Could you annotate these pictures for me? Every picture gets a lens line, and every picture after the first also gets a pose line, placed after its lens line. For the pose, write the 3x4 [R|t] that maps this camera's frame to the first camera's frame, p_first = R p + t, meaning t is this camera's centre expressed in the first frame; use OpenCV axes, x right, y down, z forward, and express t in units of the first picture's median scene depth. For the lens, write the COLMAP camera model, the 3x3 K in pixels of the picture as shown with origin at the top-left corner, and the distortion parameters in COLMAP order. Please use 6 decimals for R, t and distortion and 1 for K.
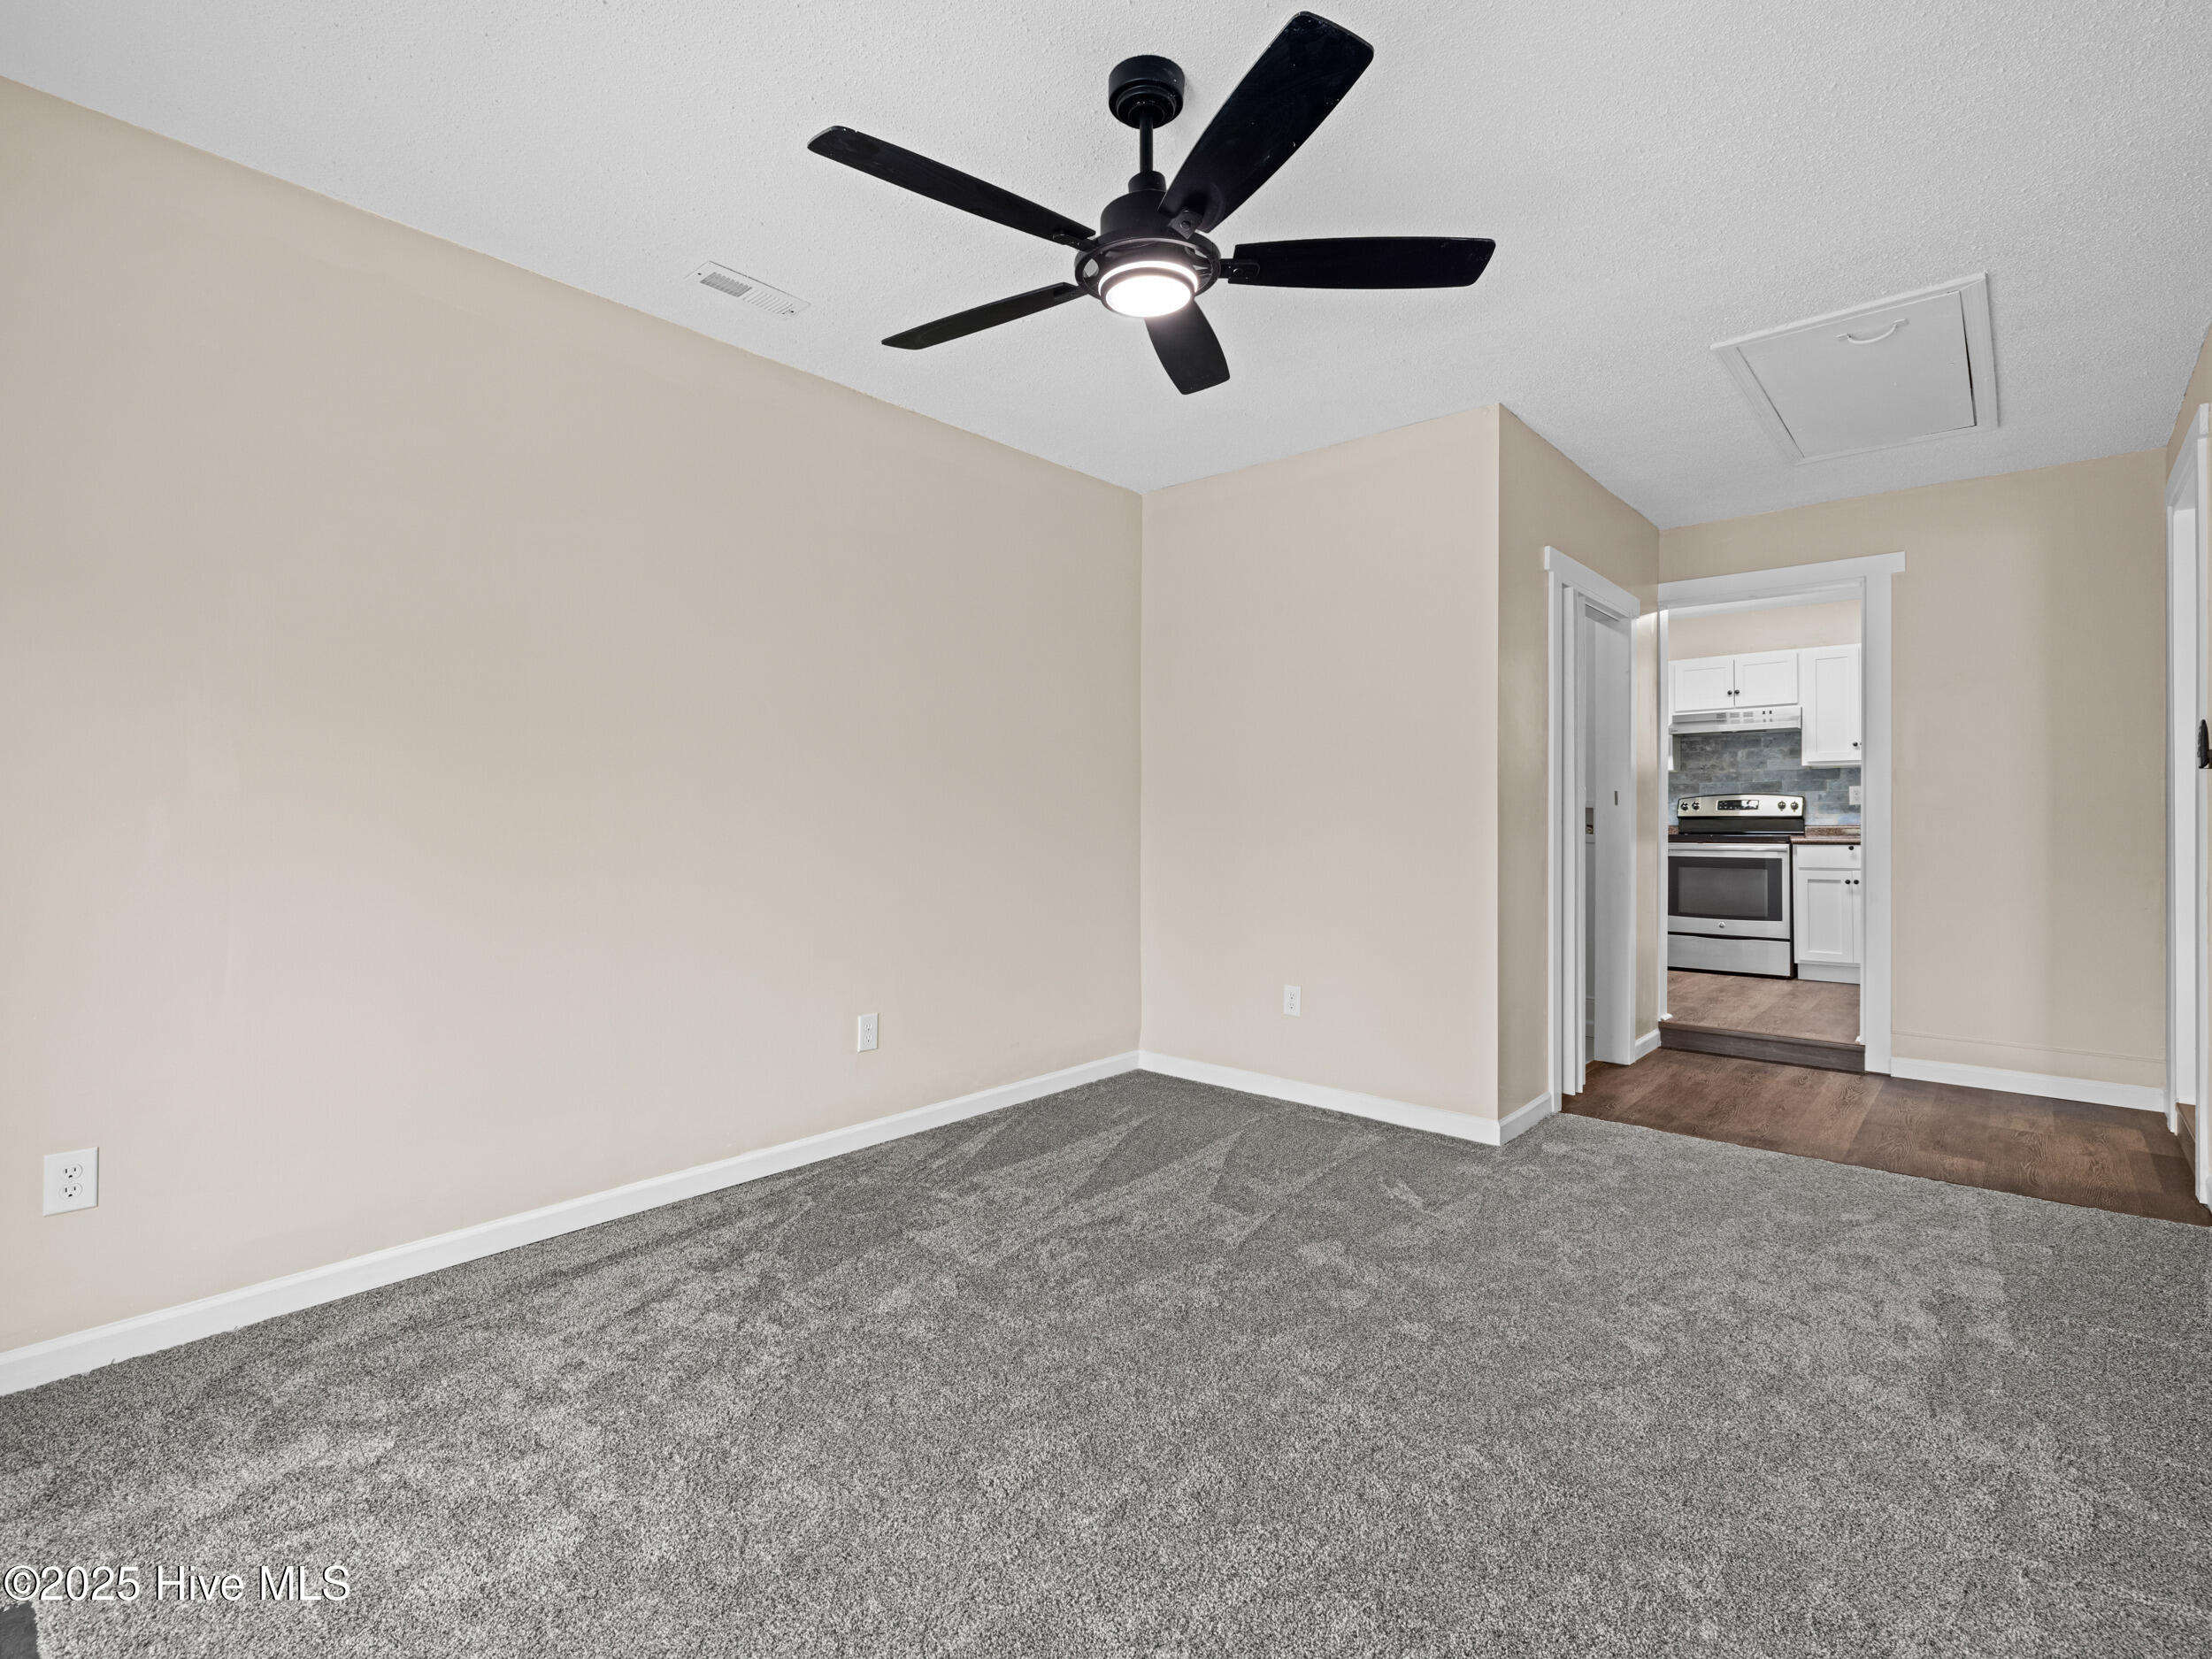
lens RADIAL K [[1053.2, 0, 1102.9], [0, 1053.2, 817.2], [0, 0, 1]] dist [-0.000055, 0.000025]
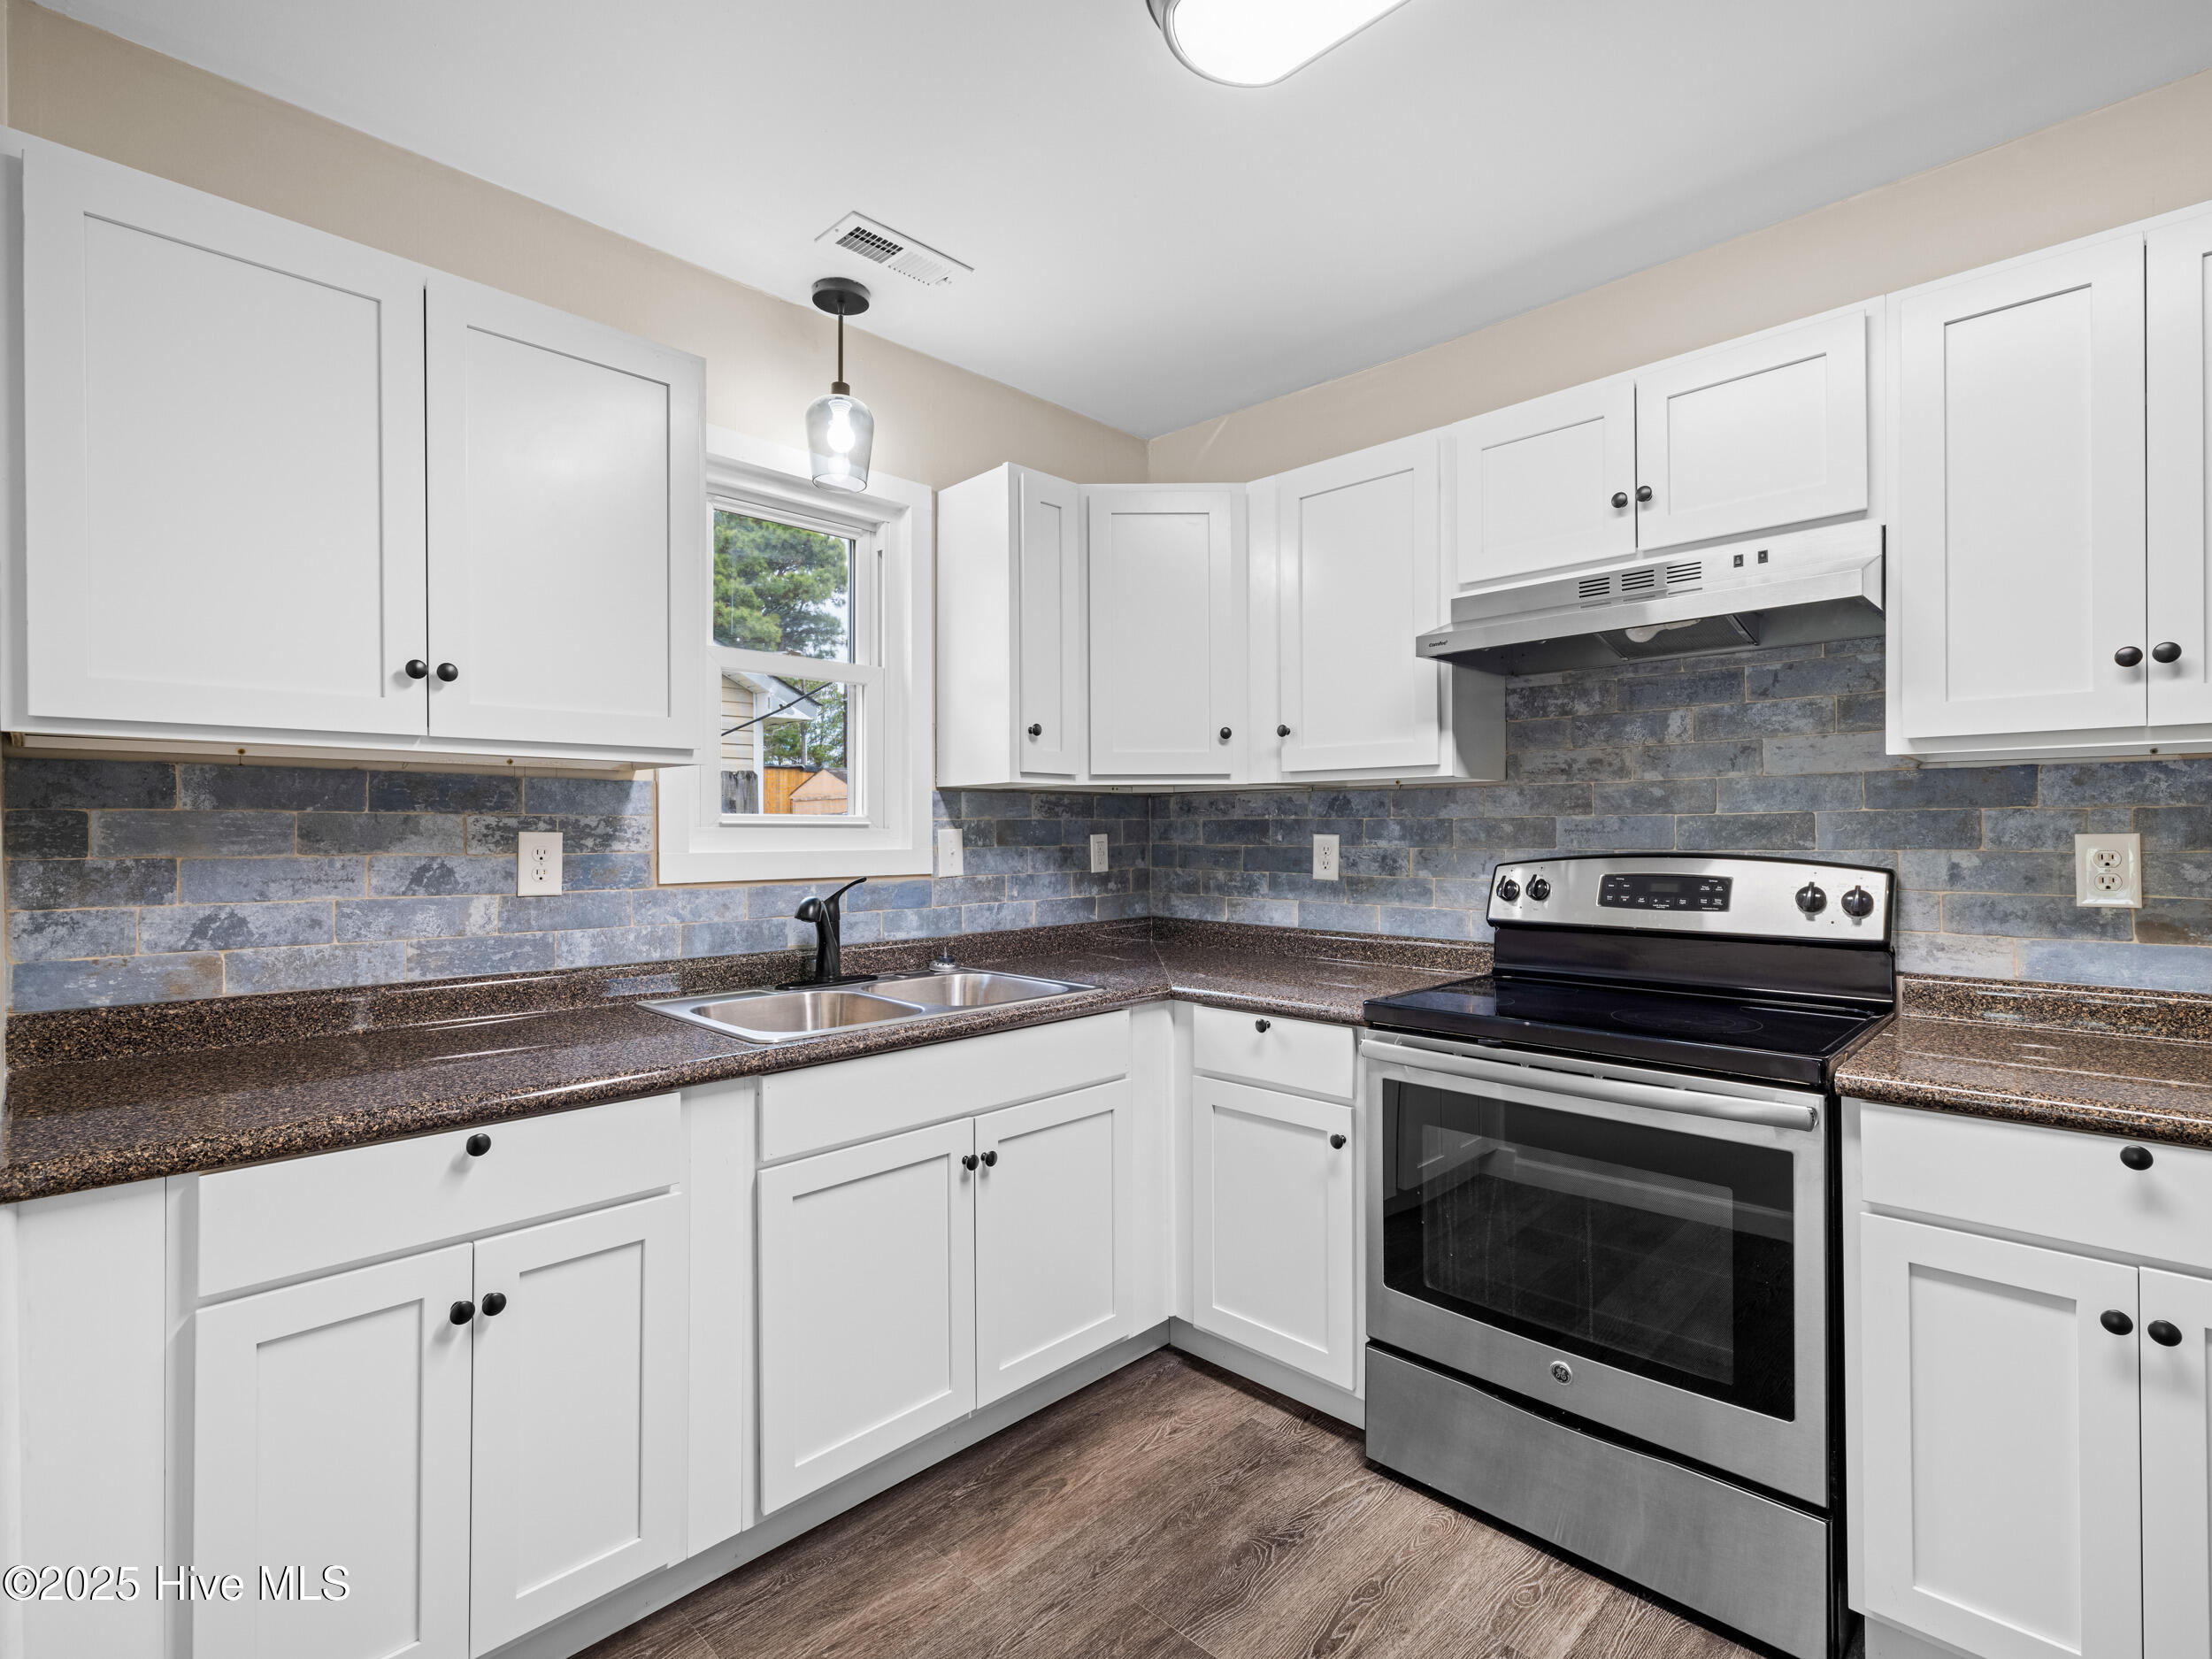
lens RADIAL K [[1053.2, 0, 1110.7], [0, 1053.2, 835.3], [0, 0, 1]] dist [-0.000055, 0.000025]
pose [[0.998579, 0.003971, -0.053134, 0.476720], [-0.004099, 0.999989, -0.002291, -0.027148], [0.053125, 0.002506, 0.998585, 0.715341]]
